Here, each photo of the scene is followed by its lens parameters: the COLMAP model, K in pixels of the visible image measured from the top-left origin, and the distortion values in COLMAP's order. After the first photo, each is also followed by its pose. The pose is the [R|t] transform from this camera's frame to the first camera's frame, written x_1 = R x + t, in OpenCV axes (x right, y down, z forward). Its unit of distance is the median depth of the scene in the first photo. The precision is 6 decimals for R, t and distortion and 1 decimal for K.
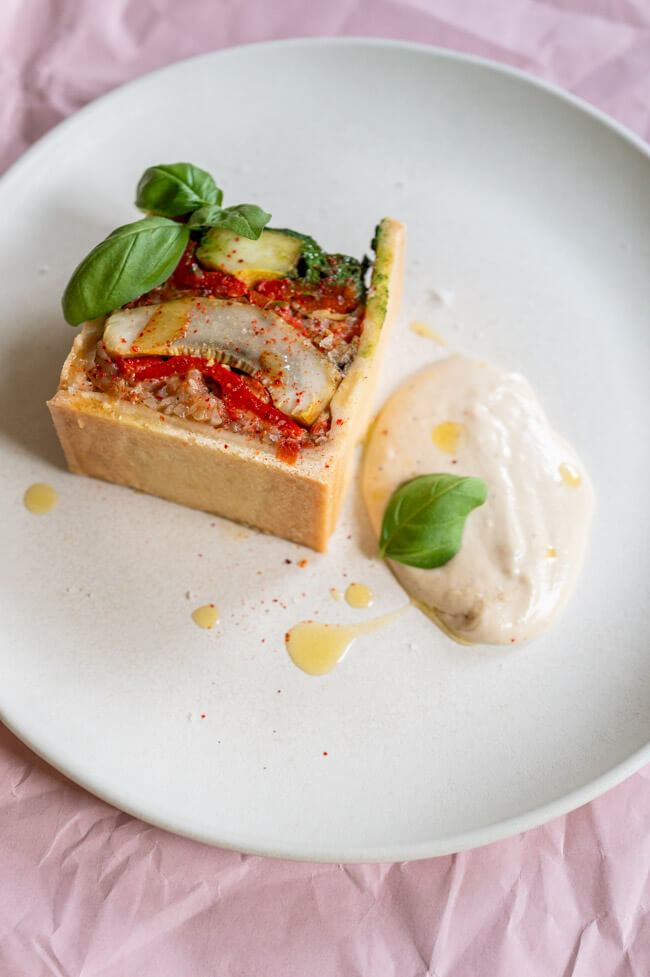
lens RADIAL K [[1210.7, 0, 327.3], [0, 1210.7, 491.0], [0, 0, 1]] dist [0.025101, 0.000000]
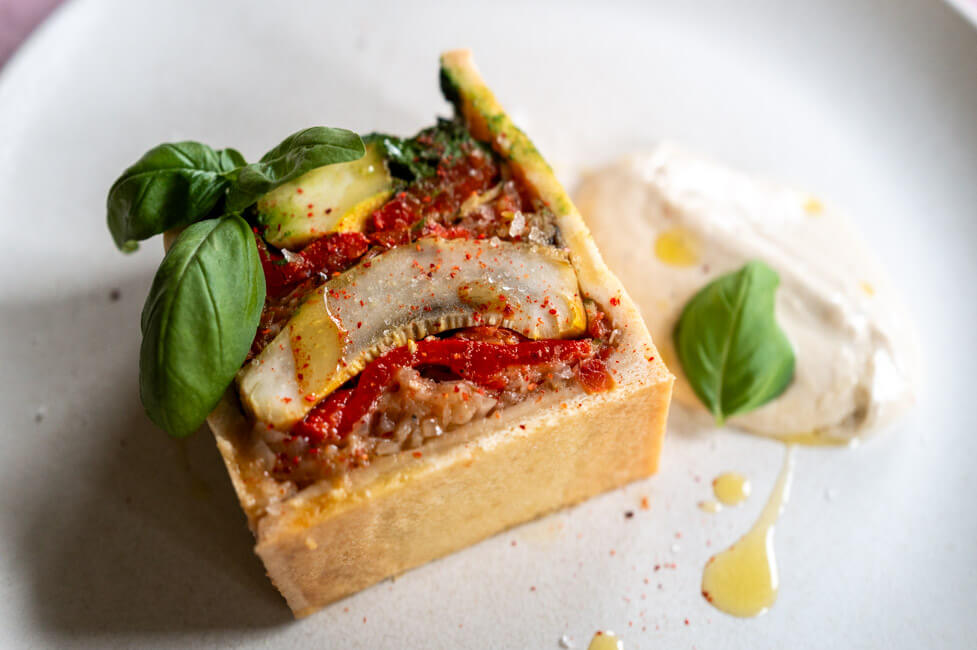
lens RADIAL K [[1210.7, 0, 511.4], [0, 1210.7, 331.7], [0, 0, 1]] dist [0.025101, 0.000000]
pose [[0.745217, -0.591426, 0.308005, -0.252398], [0.606376, 0.793205, 0.055975, -0.114768], [-0.277416, 0.145054, 0.949737, 0.342033]]
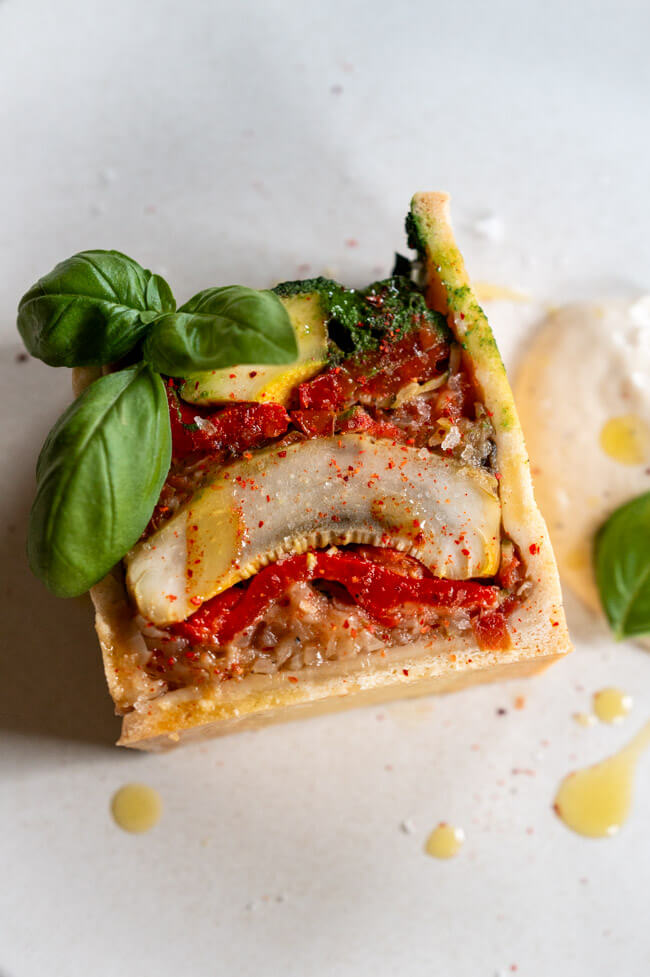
lens RADIAL K [[1210.7, 0, 356.9], [0, 1210.7, 526.6], [0, 0, 1]] dist [0.025101, 0.000000]
pose [[0.872625, -0.481783, 0.080068, -0.115588], [0.440815, 0.847542, 0.295558, -0.292283], [-0.210256, -0.222616, 0.951964, 0.389916]]
